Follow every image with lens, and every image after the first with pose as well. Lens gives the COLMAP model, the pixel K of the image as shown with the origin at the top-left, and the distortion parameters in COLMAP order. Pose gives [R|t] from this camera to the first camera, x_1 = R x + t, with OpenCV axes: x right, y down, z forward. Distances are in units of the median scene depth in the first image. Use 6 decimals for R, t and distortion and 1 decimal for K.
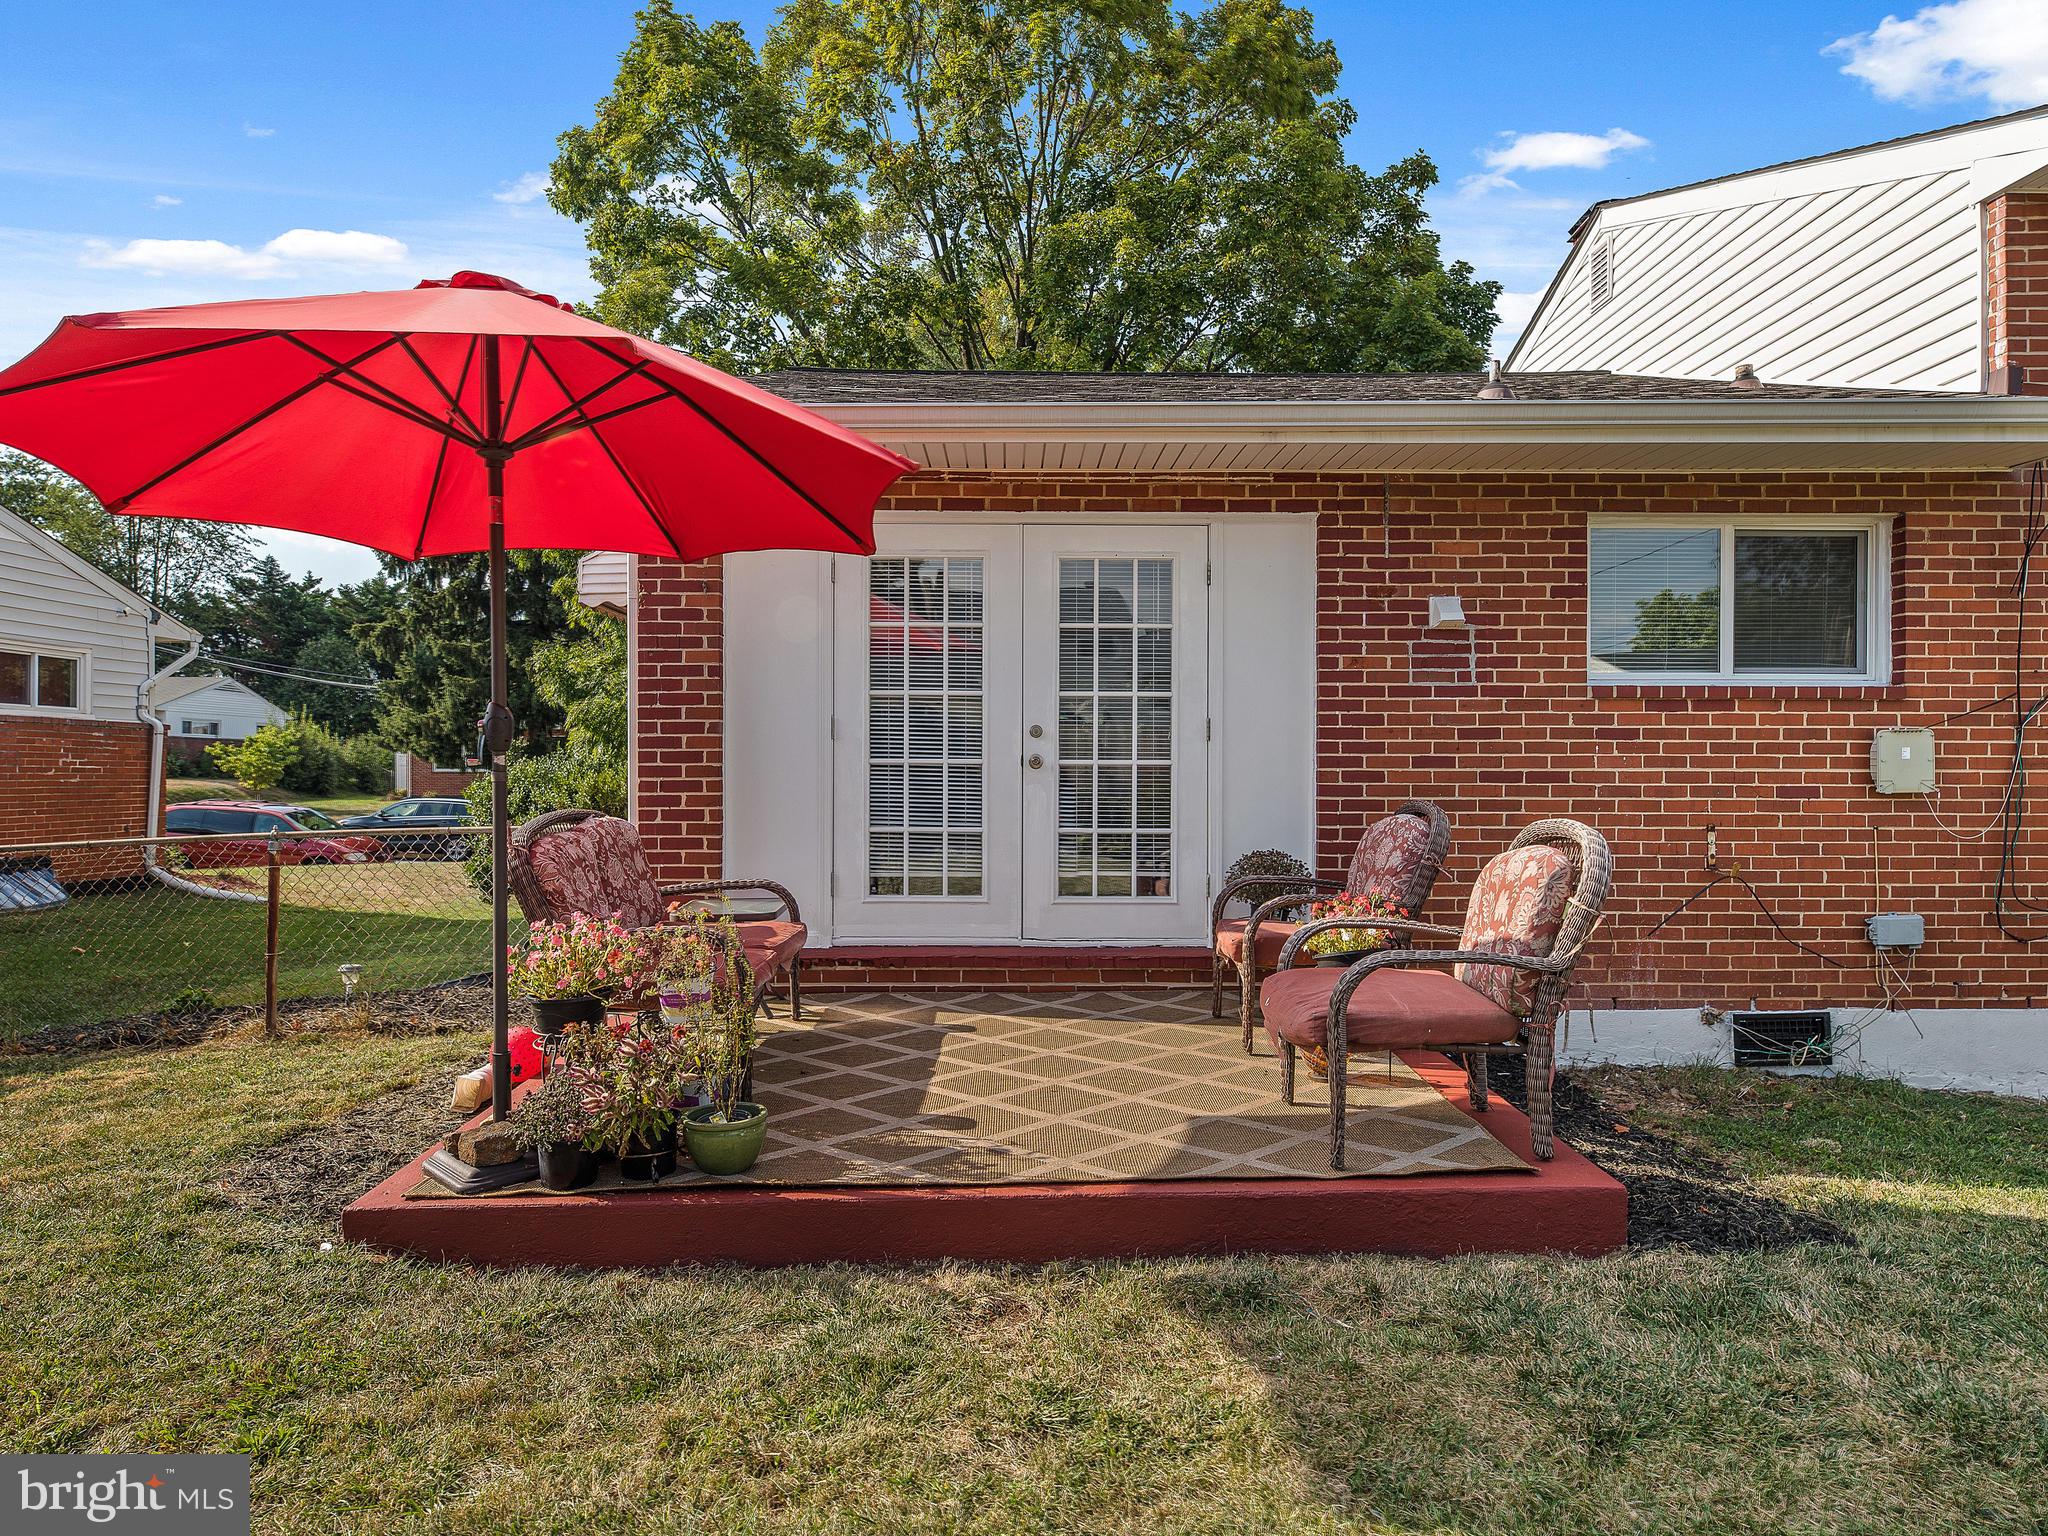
lens RADIAL K [[1237.2, 0, 1029.2], [0, 1237.2, 764.8], [0, 0, 1]] dist [0.004742, 0.001822]
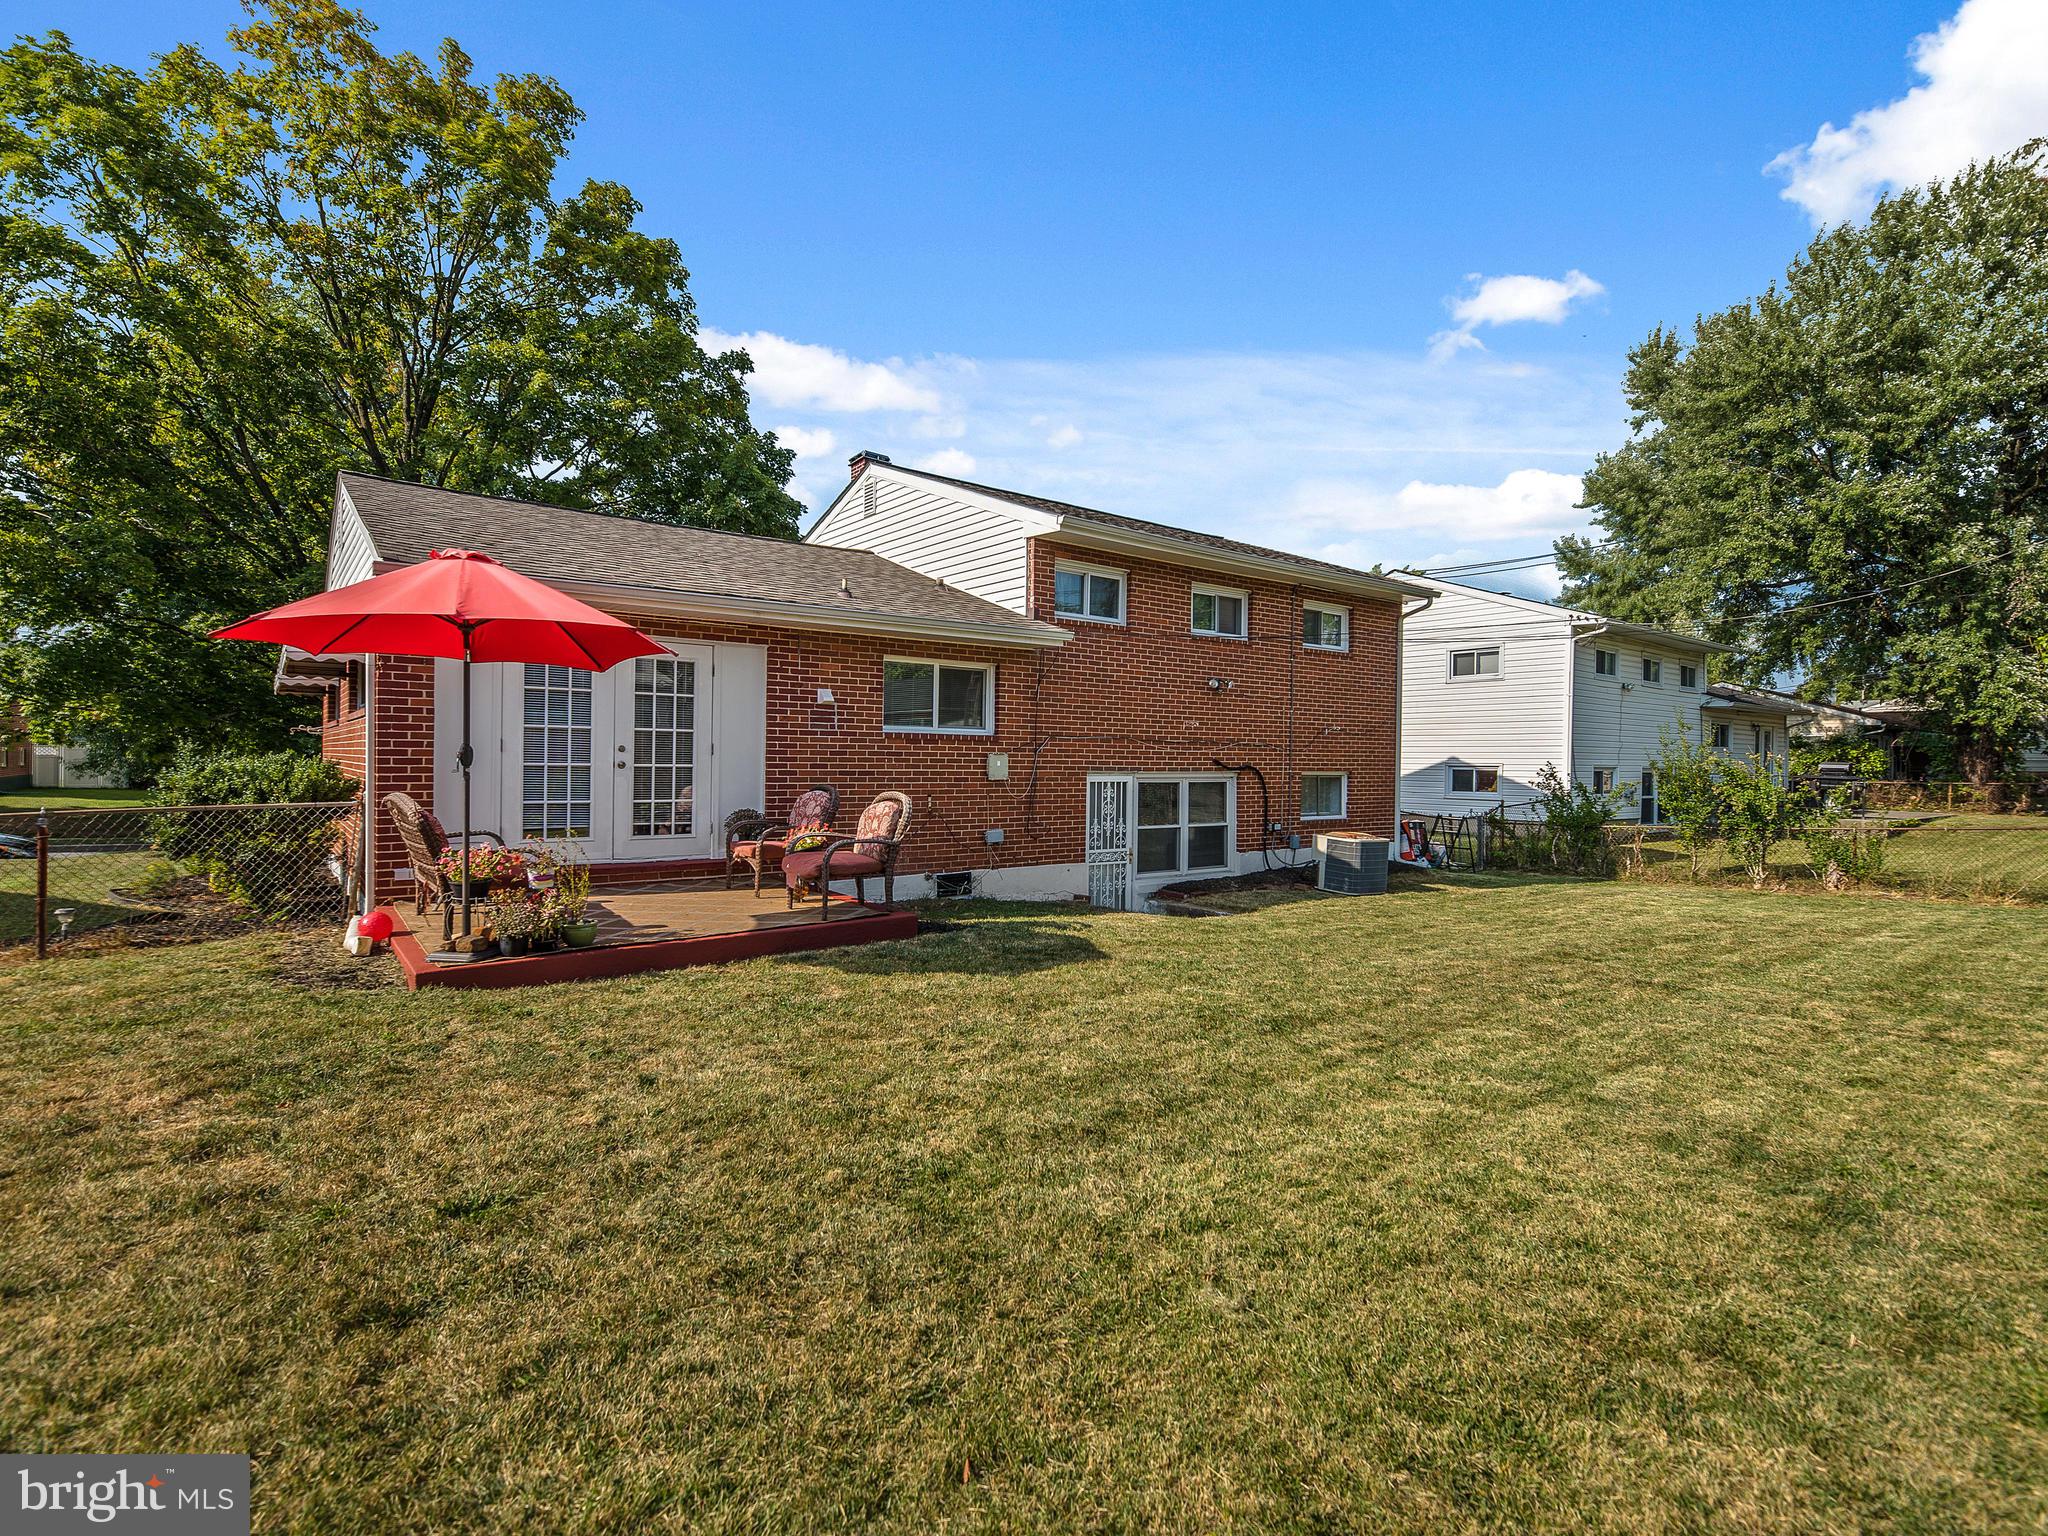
lens RADIAL K [[950.3, 0, 1030.1], [0, 950.3, 750.6], [0, 0, 1]] dist [-0.001555, 0.000024]
pose [[0.799866, 0.014730, 0.599998, -0.365459], [-0.013491, 0.999887, -0.006563, -0.023064], [-0.600027, -0.002845, 0.799975, -0.531872]]
